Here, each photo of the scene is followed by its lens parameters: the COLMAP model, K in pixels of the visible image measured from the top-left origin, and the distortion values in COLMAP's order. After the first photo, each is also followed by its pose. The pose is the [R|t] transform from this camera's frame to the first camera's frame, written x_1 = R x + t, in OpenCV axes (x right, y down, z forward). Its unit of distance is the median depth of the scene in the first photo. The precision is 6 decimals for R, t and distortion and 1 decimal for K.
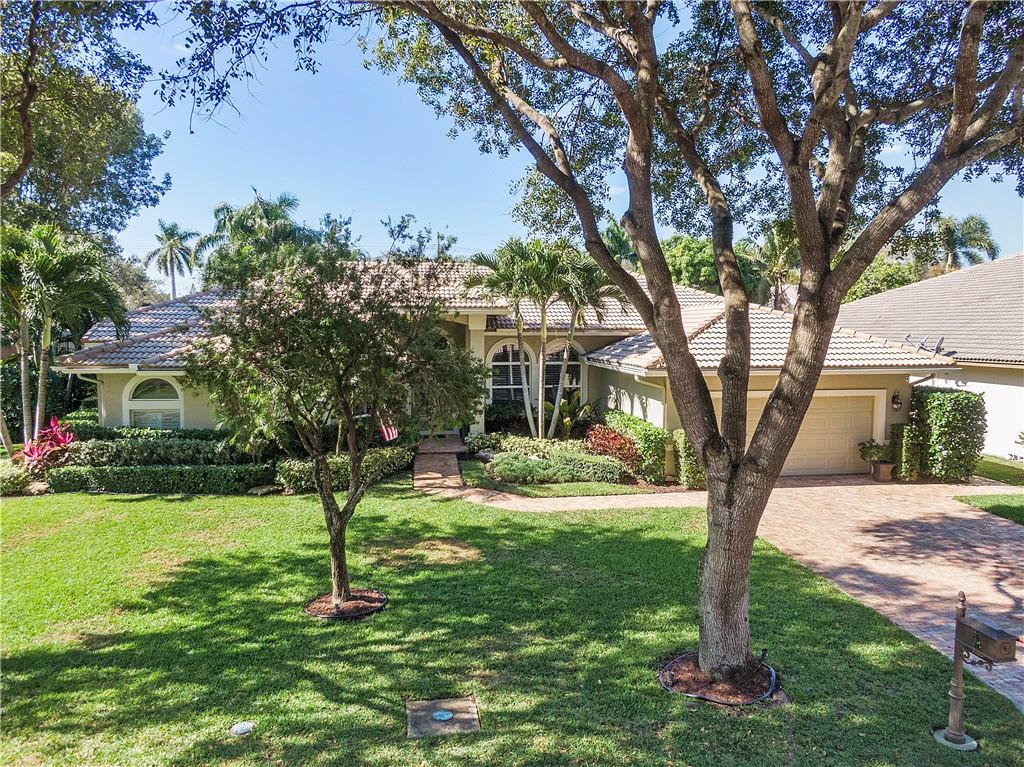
lens RADIAL K [[725.0, 0, 510.3], [0, 725.0, 376.8], [0, 0, 1]] dist [0.018440, -0.025545]
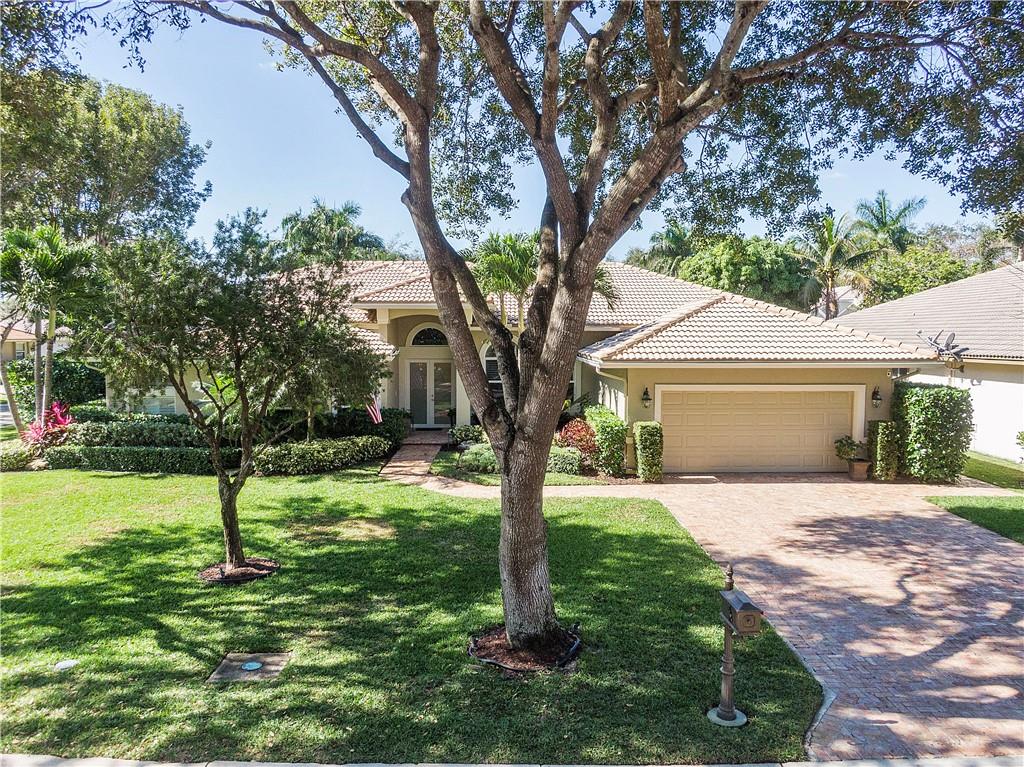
lens RADIAL K [[725.0, 0, 516.2], [0, 725.0, 377.5], [0, 0, 1]] dist [0.018440, -0.025545]
pose [[0.993186, 0.009066, -0.116184, 0.251765], [-0.009927, 0.999927, -0.006835, 0.027945], [0.116113, 0.007942, 0.993204, -0.011522]]
